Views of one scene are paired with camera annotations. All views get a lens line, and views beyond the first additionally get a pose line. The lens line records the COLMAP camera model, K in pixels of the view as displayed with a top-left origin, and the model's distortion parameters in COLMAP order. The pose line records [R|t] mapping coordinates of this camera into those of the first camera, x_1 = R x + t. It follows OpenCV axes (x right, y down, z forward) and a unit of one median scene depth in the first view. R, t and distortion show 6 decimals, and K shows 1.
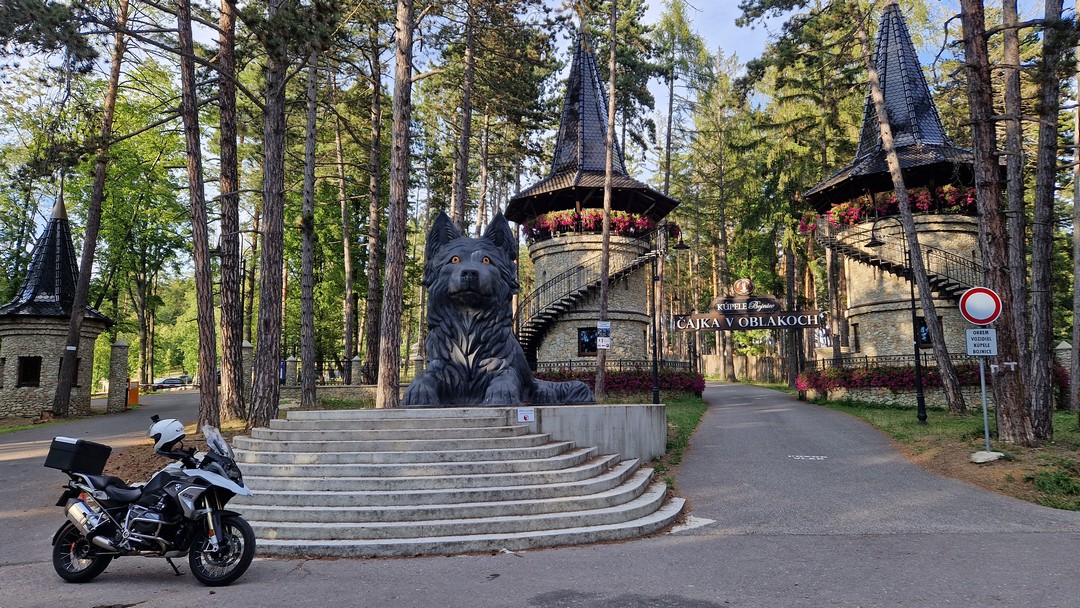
lens RADIAL K [[746.9, 0, 543.7], [0, 746.9, 279.8], [0, 0, 1]] dist [0.050309, -0.026499]
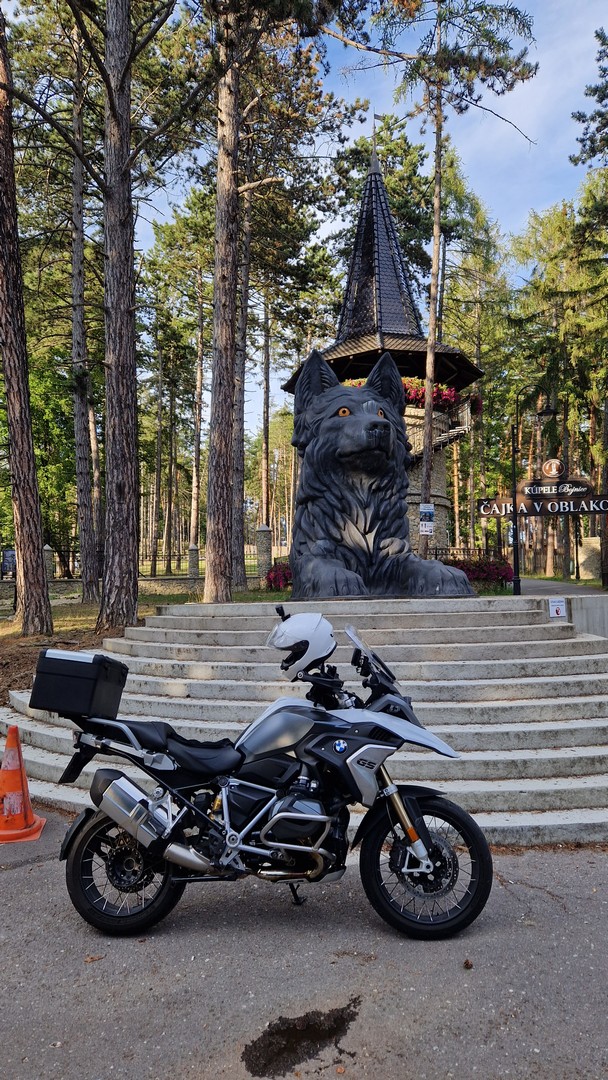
lens RADIAL K [[746.9, 0, 303.3], [0, 746.9, 539.9], [0, 0, 1]] dist [0.050309, -0.026499]
pose [[0.994770, -0.001261, 0.102131, -0.243184], [-0.007298, 0.996490, 0.083395, 0.041686], [-0.101878, -0.083704, 0.991269, 0.226493]]
